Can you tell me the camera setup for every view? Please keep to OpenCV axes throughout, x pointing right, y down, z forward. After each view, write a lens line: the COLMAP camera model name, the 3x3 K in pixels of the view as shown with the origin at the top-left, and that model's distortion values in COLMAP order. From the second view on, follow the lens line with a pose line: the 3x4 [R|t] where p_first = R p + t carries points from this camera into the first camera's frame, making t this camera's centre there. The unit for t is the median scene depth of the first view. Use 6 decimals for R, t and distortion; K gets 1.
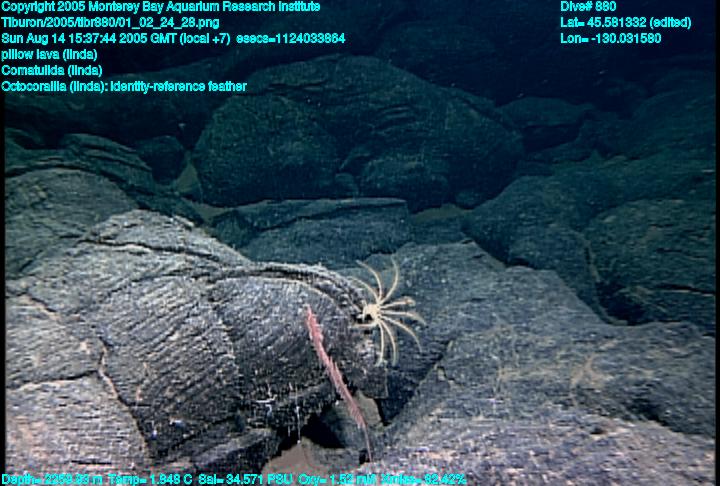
lens RADIAL K [[979.7, 0, 360.0], [0, 979.7, 243.0], [0, 0, 1]] dist [0.173455, 0.062993]
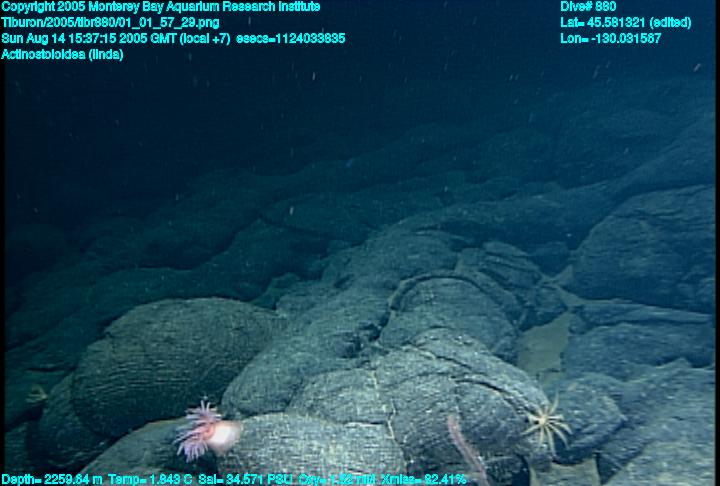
lens RADIAL K [[979.7, 0, 360.0], [0, 979.7, 243.0], [0, 0, 1]] dist [0.173455, 0.062993]
pose [[0.796266, 0.103279, -0.596066, 0.596263], [-0.080239, 0.994644, 0.065151, -0.251767], [0.599602, -0.004050, 0.800288, -0.412707]]
